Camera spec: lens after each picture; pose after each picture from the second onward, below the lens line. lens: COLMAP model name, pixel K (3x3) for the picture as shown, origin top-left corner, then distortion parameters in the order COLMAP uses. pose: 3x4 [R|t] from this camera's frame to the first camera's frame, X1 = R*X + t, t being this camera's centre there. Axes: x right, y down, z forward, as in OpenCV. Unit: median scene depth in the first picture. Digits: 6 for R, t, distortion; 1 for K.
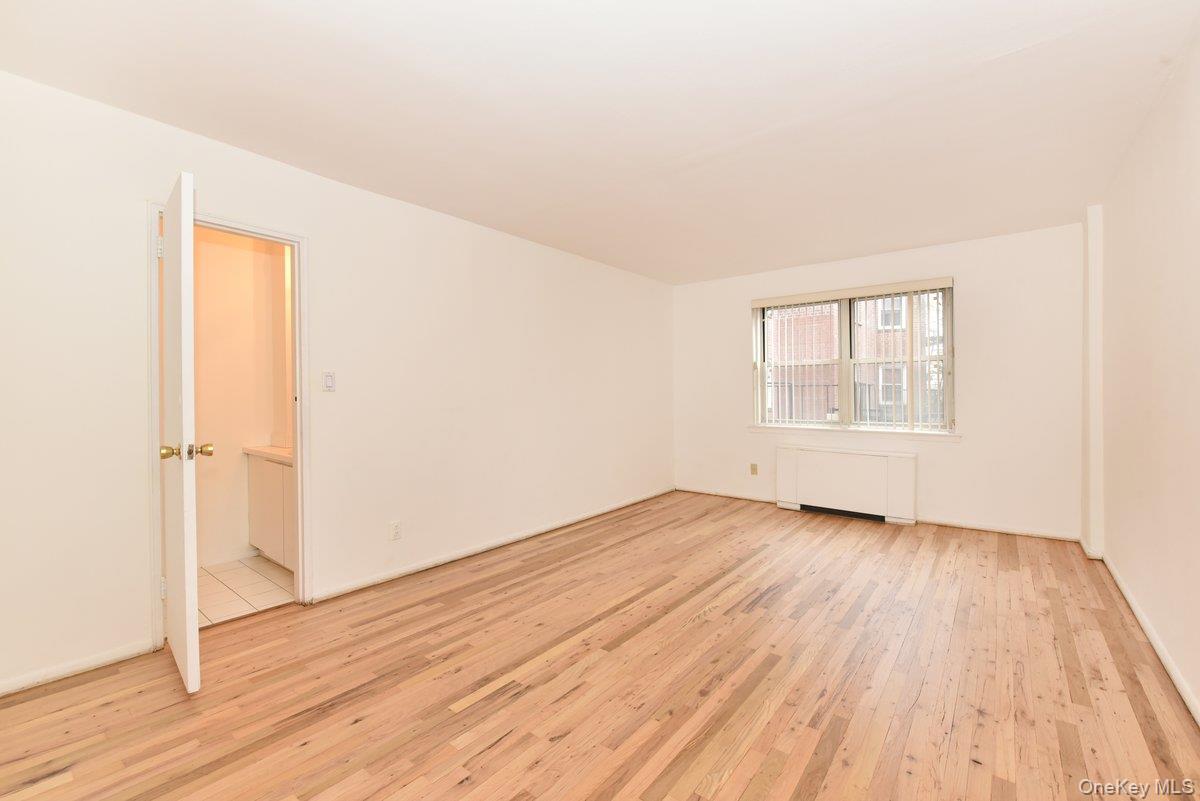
lens RADIAL K [[502.4, 0, 600.0], [0, 502.4, 400.5], [0, 0, 1]] dist [-0.000560, -0.000002]
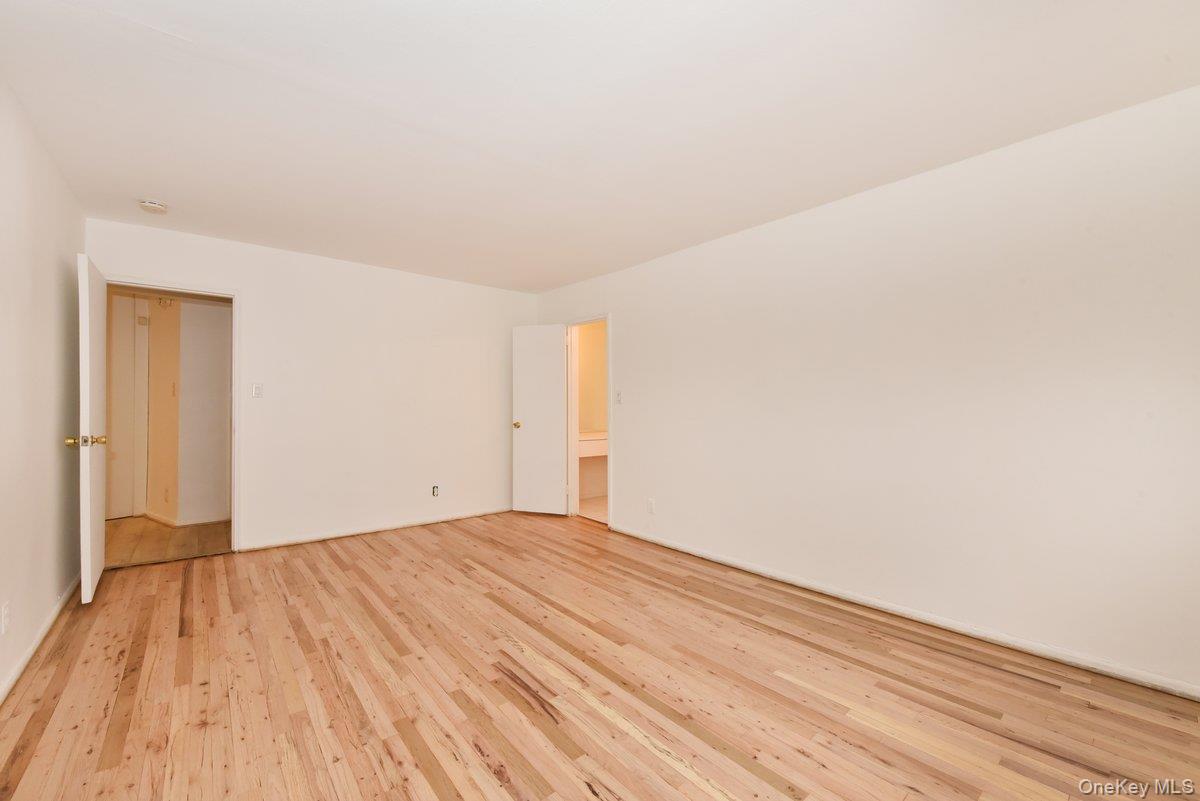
lens RADIAL K [[502.4, 0, 600.0], [0, 502.4, 400.5], [0, 0, 1]] dist [-0.000560, -0.000002]
pose [[-0.220531, -0.008423, -0.975344, 1.050239], [-0.014205, 0.999884, -0.005423, -0.010188], [0.975277, 0.012659, -0.220625, 1.329827]]
